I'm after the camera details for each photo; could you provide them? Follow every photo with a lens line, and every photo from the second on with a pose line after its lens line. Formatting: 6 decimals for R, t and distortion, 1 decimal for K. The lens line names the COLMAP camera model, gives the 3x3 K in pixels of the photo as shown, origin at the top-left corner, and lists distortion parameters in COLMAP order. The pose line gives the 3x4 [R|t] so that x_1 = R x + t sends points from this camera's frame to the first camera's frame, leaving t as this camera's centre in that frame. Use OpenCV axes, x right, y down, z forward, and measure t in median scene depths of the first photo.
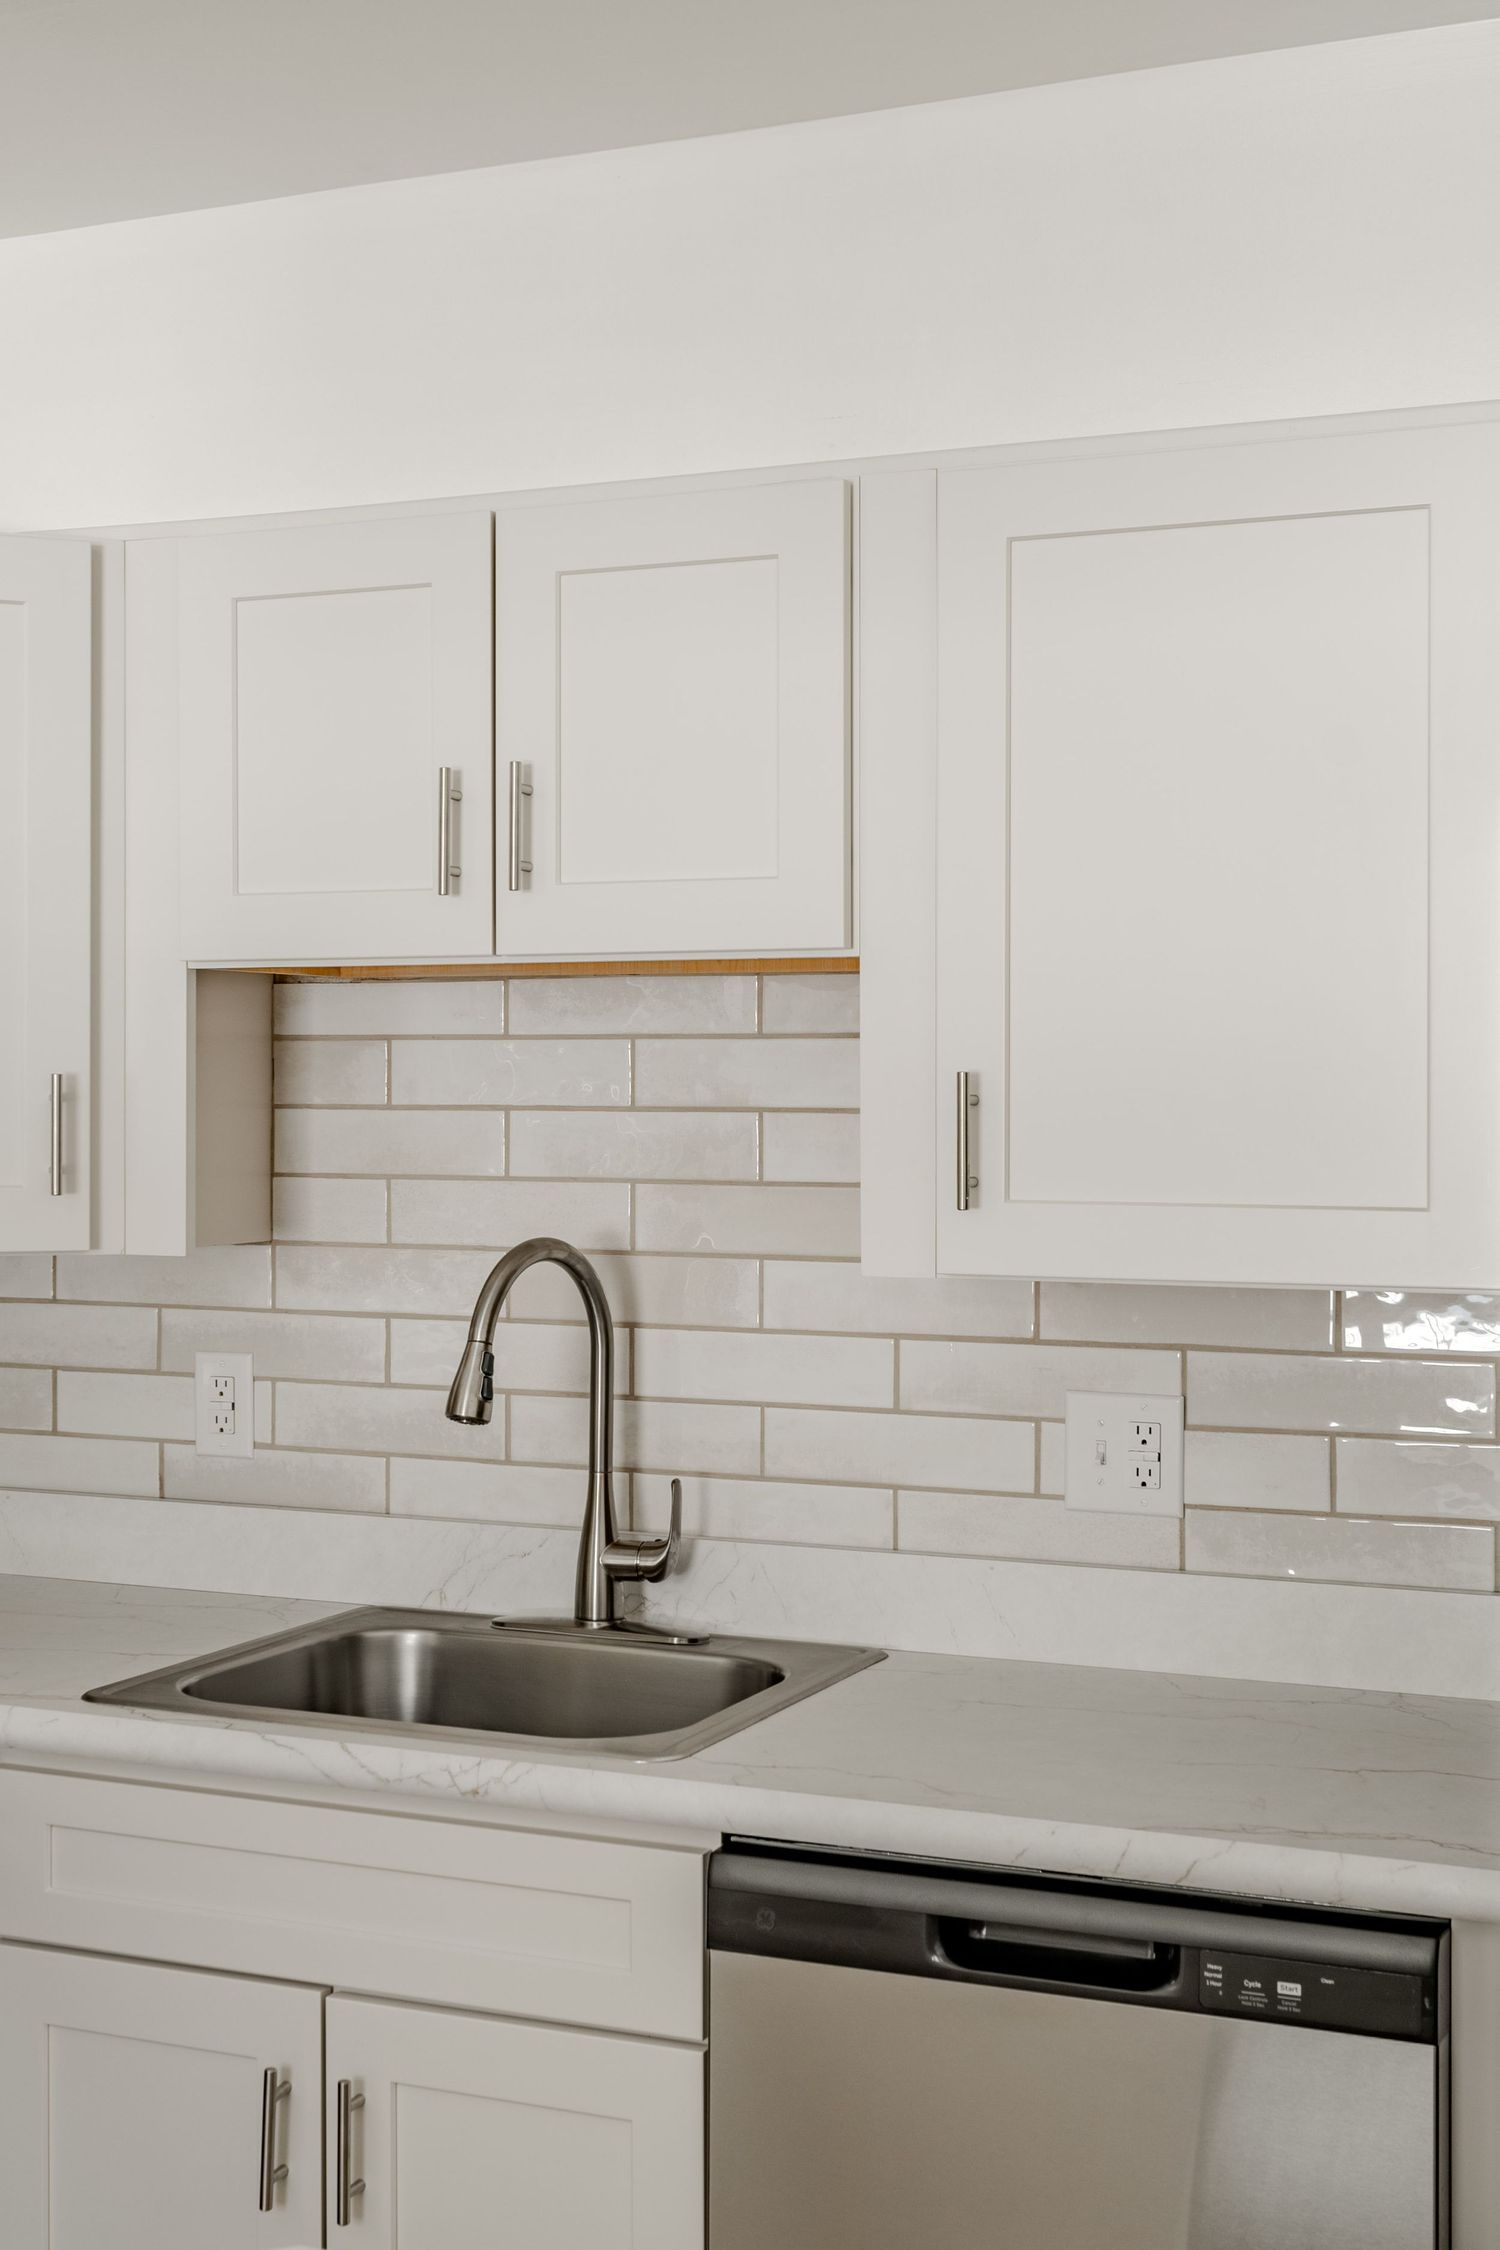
lens RADIAL K [[2896.2, 0, 741.0], [0, 2896.2, 1067.5], [0, 0, 1]] dist [0.016786, -0.011006]
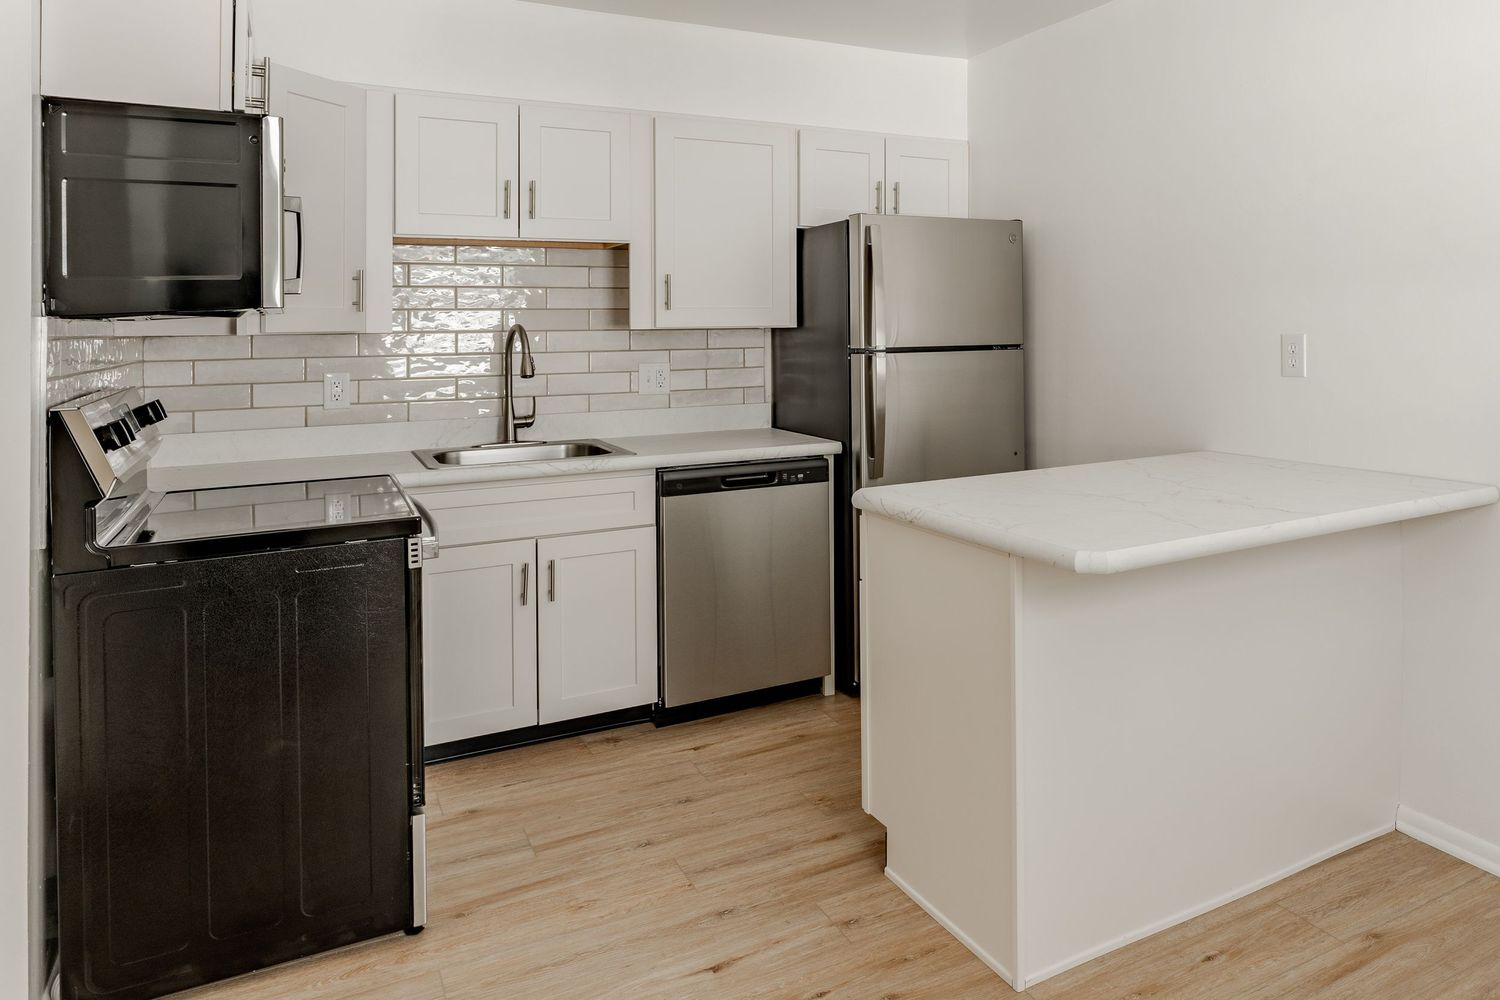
lens RADIAL K [[1045.6, 0, 884.6], [0, 1045.6, 323.1], [0, 0, 1]] dist [-0.001317, 0.000863]
pose [[0.597200, -0.009374, 0.802038, -0.754083], [0.007376, 0.999954, 0.006195, 0.052219], [-0.802059, 0.002216, 0.597241, -0.054717]]
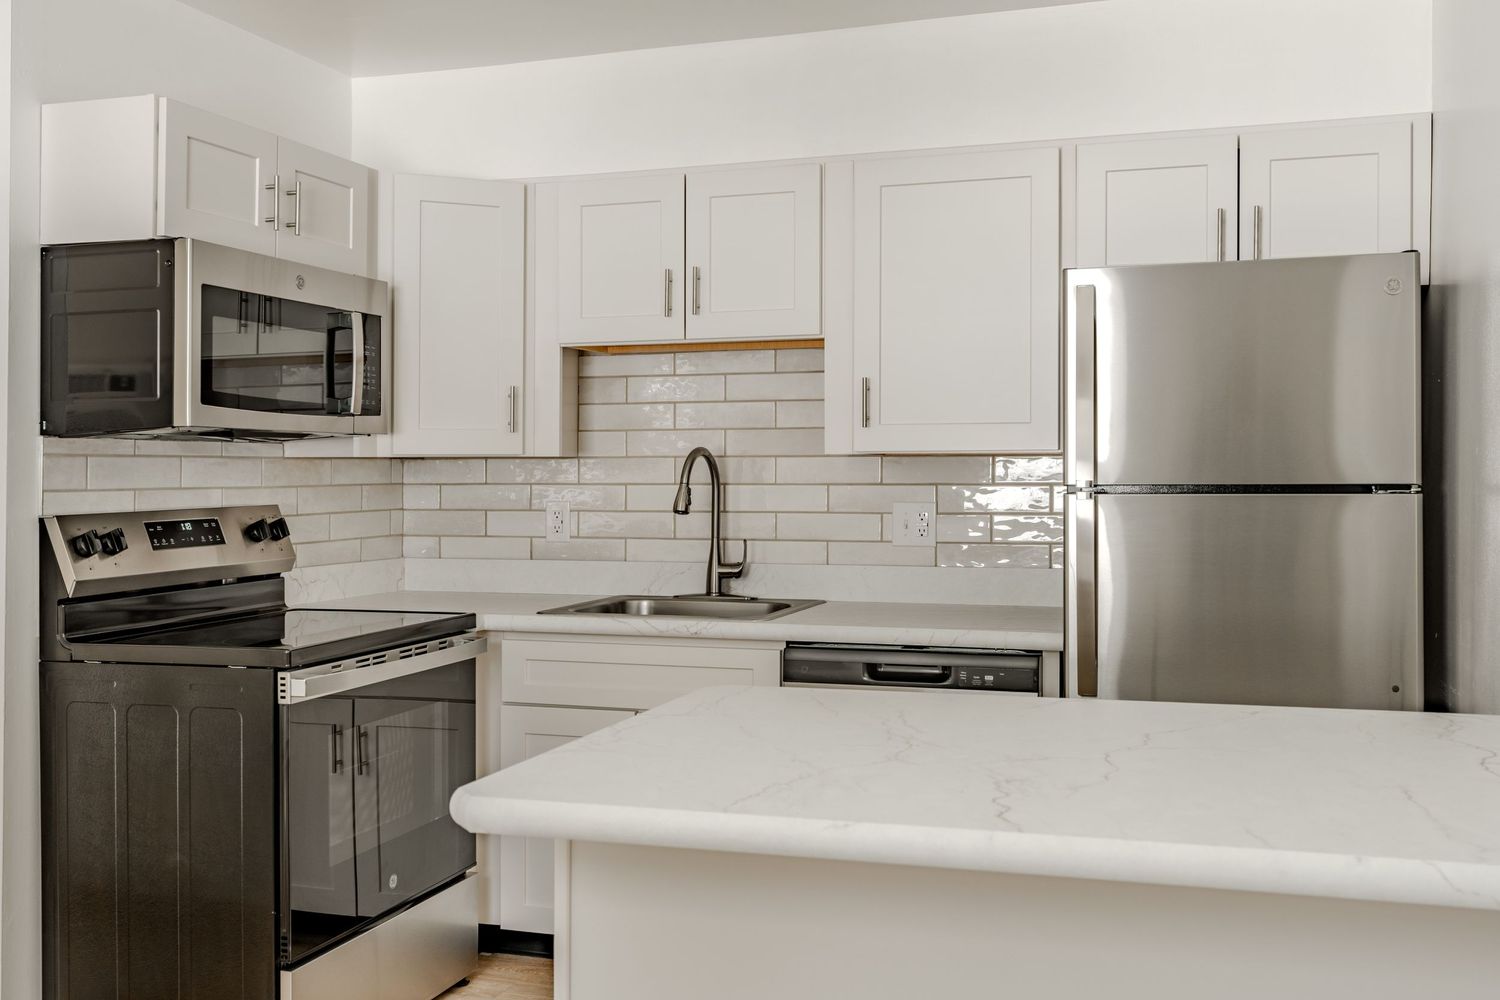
lens RADIAL K [[1504.2, 0, 754.0], [0, 1504.2, 466.2], [0, 0, 1]] dist [0.077240, 0.003504]
pose [[0.996294, -0.006393, 0.085774, -0.132175], [0.005734, 0.999952, 0.007923, 0.063937], [-0.085821, -0.007402, 0.996283, -0.375008]]
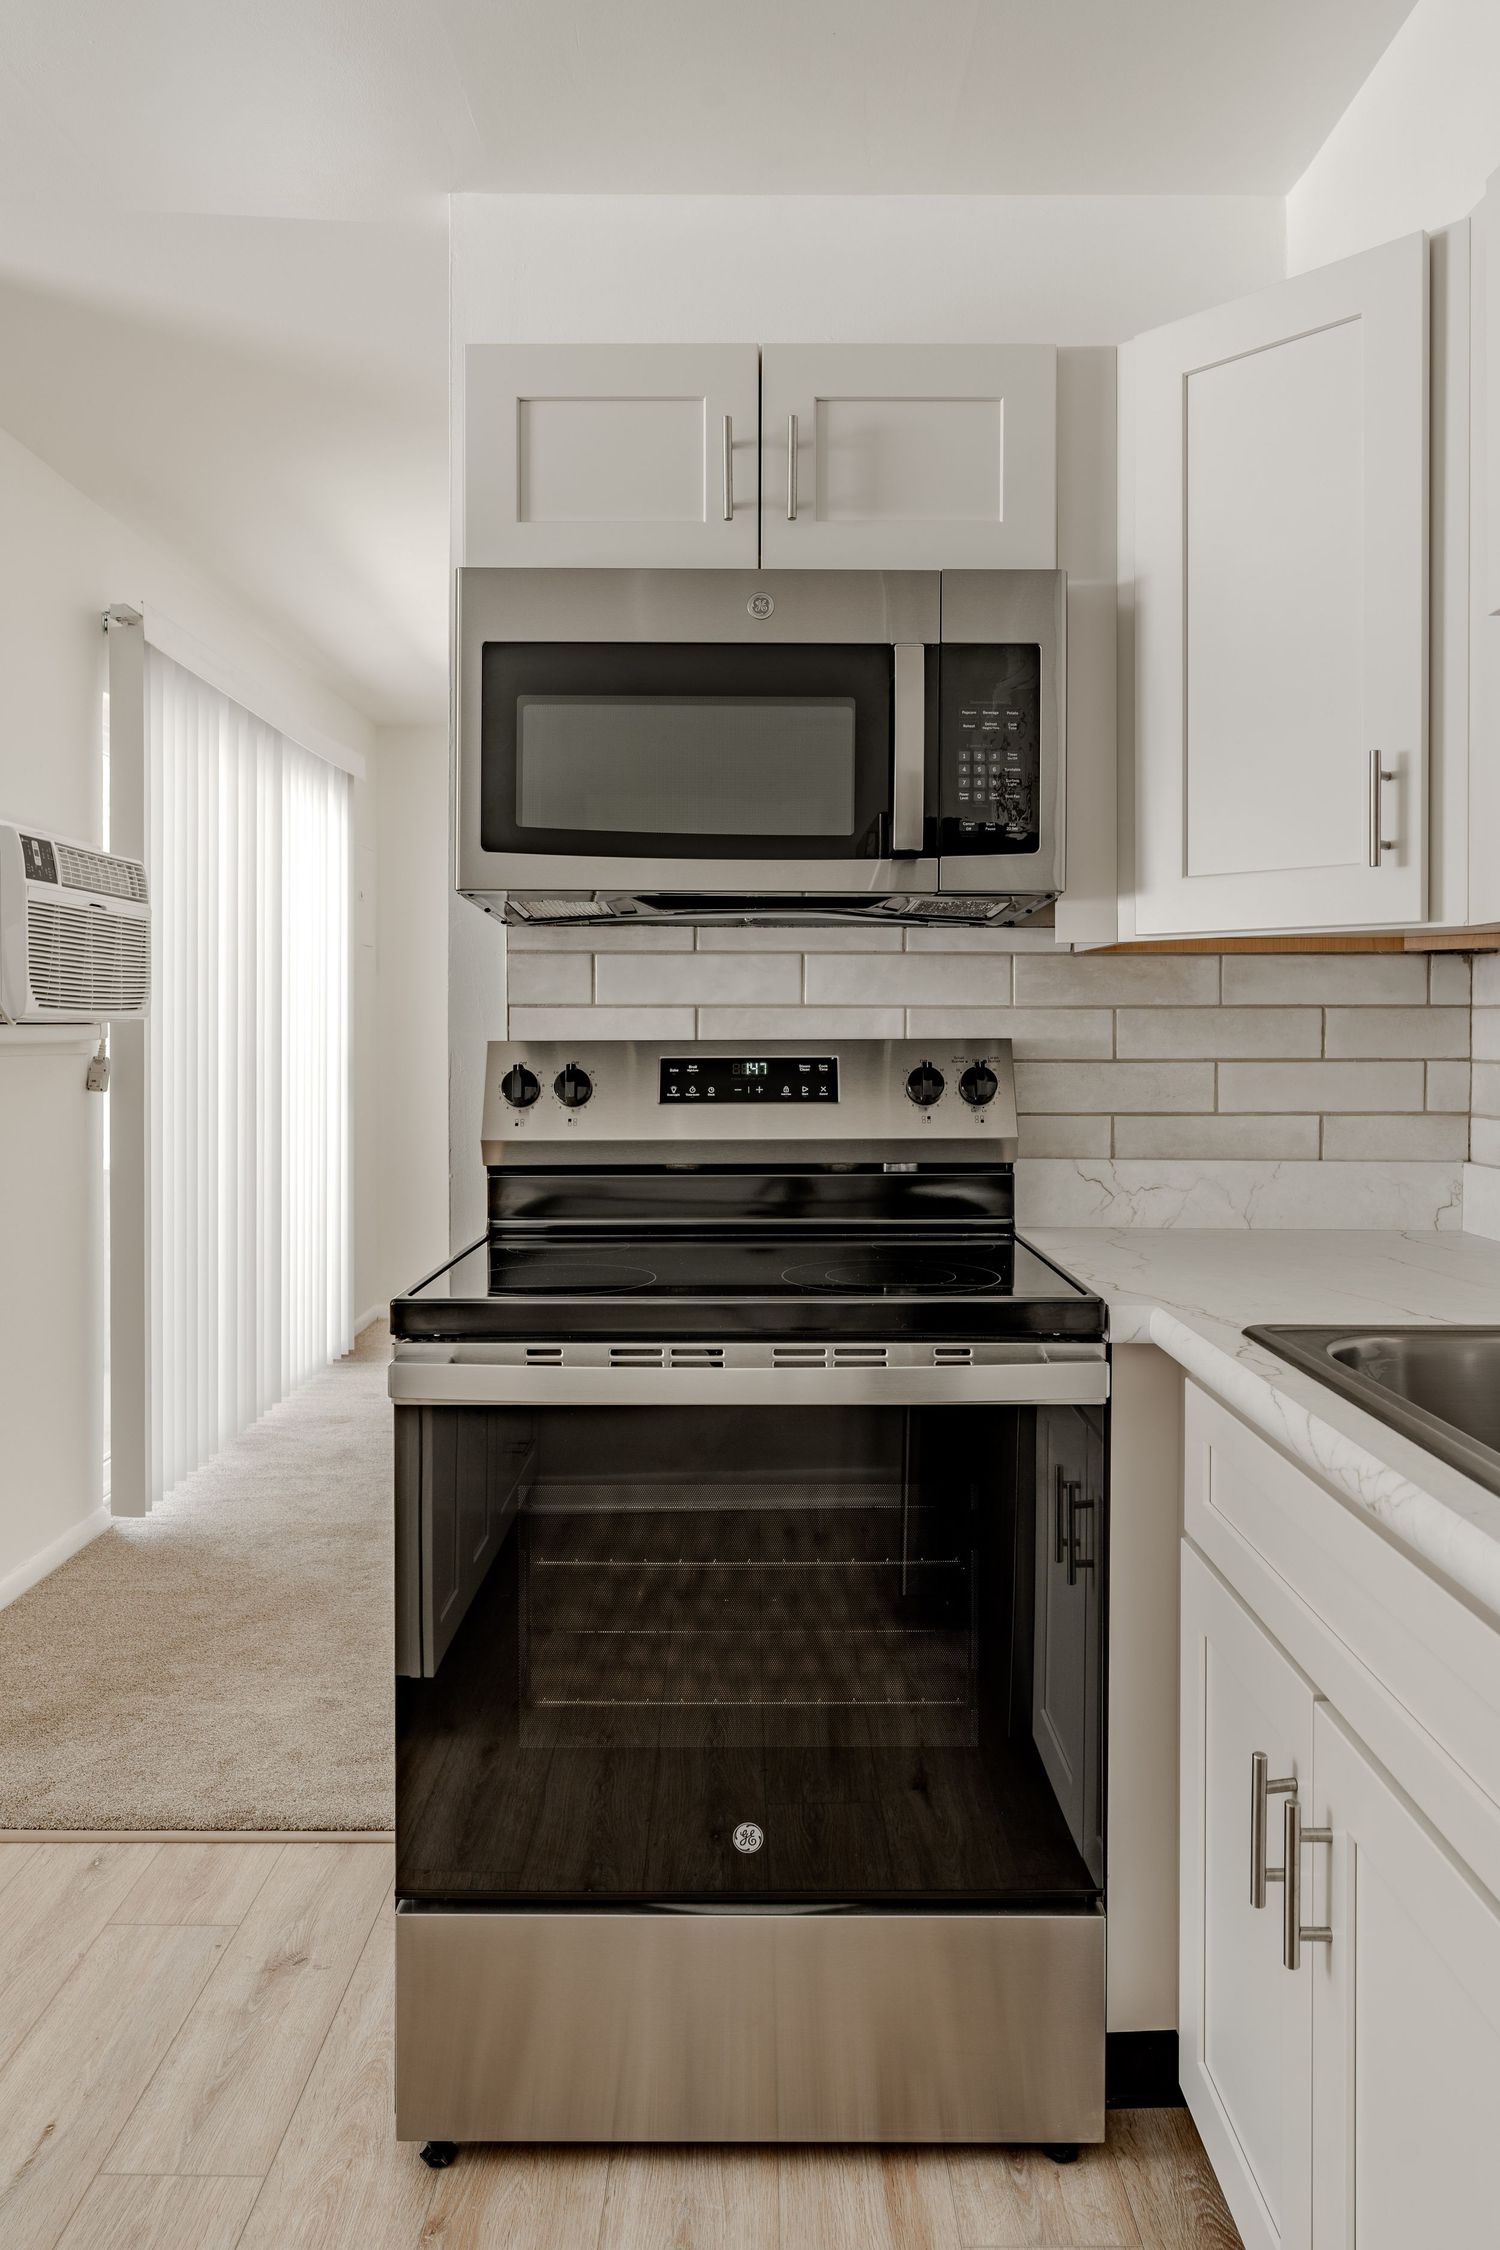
lens RADIAL K [[1585.7, 0, 752.3], [0, 1585.7, 1024.2], [0, 0, 1]] dist [-0.002029, -0.001542]
pose [[0.393493, -0.003895, -0.919319, 0.205883], [0.008053, 0.999967, -0.000789, 0.098256], [0.919292, -0.007093, 0.393511, 0.563953]]
